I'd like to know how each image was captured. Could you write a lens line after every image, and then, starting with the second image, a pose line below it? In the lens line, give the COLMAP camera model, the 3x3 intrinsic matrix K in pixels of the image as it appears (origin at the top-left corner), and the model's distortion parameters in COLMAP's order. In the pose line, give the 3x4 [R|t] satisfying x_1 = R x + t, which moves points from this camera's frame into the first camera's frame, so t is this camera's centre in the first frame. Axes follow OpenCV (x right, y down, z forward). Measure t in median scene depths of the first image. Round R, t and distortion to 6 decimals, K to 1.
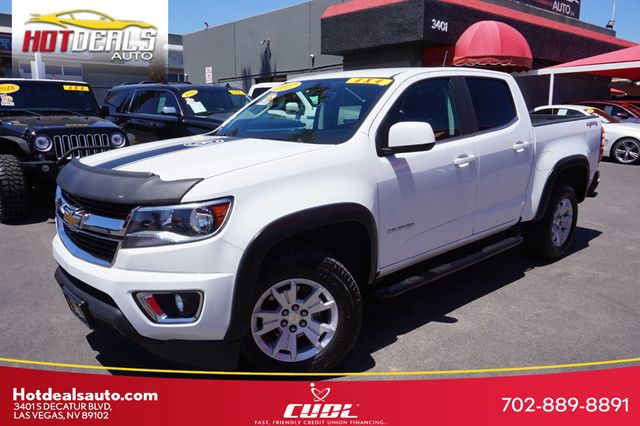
lens RADIAL K [[507.6, 0, 320.0], [0, 507.6, 213.0], [0, 0, 1]] dist [-0.012828, 0.002494]
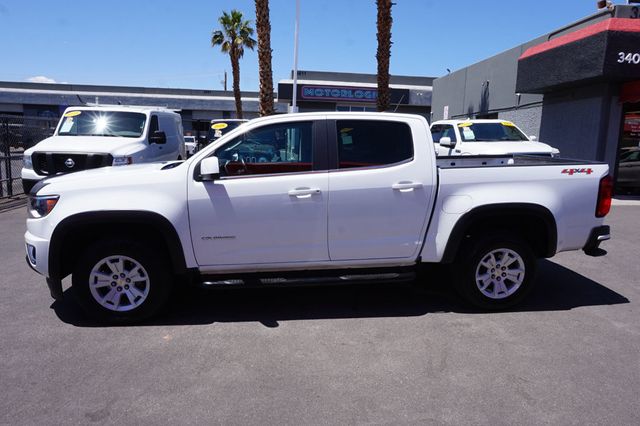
lens RADIAL K [[433.3, 0, 318.2], [0, 433.3, 204.5], [0, 0, 1]] dist [-0.046329, 0.037678]
pose [[0.806177, 0.108384, -0.581663, 0.788808], [-0.138853, 0.990281, -0.007925, -0.064829], [0.575151, 0.087155, 0.813391, 0.192100]]
